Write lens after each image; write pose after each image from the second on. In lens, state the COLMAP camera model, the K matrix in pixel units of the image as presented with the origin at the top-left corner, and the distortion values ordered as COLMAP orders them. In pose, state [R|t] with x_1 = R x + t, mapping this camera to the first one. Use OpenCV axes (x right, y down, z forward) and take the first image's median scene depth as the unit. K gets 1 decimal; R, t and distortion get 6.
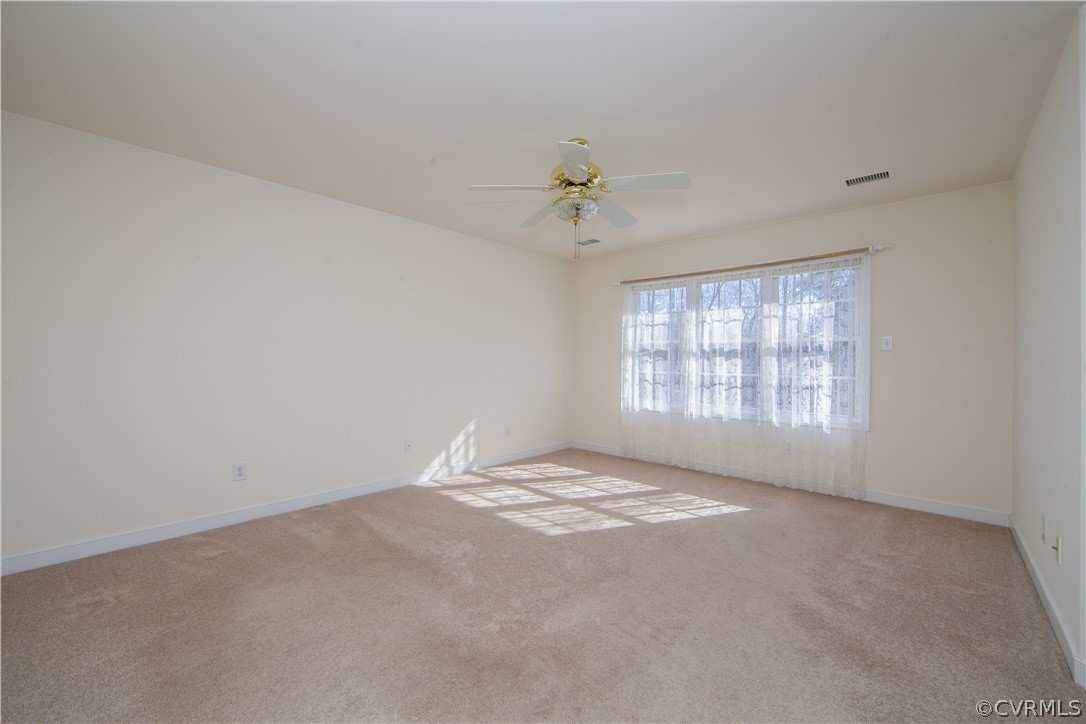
lens RADIAL K [[438.8, 0, 538.1], [0, 438.8, 360.6], [0, 0, 1]] dist [-0.010794, 0.000171]
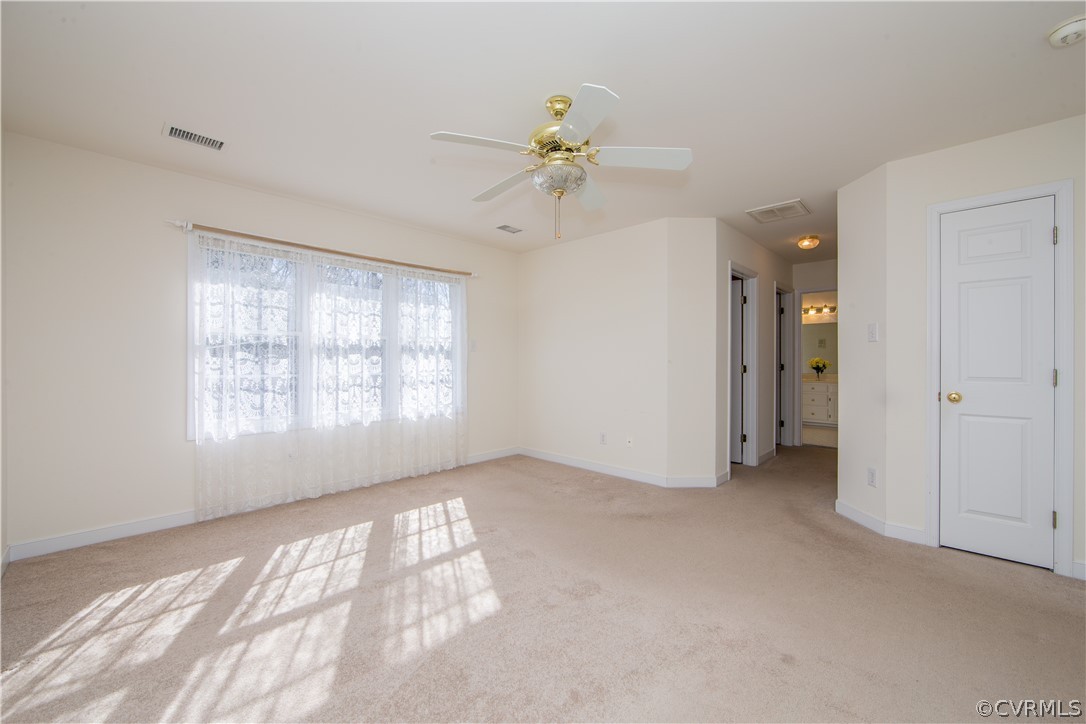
lens RADIAL K [[438.8, 0, 538.1], [0, 438.8, 360.6], [0, 0, 1]] dist [-0.010794, 0.000171]
pose [[-0.012783, -0.014111, 0.999819, -0.542103], [-0.004848, 0.999890, 0.014050, -0.011672], [-0.999907, -0.004667, -0.012850, 0.754787]]
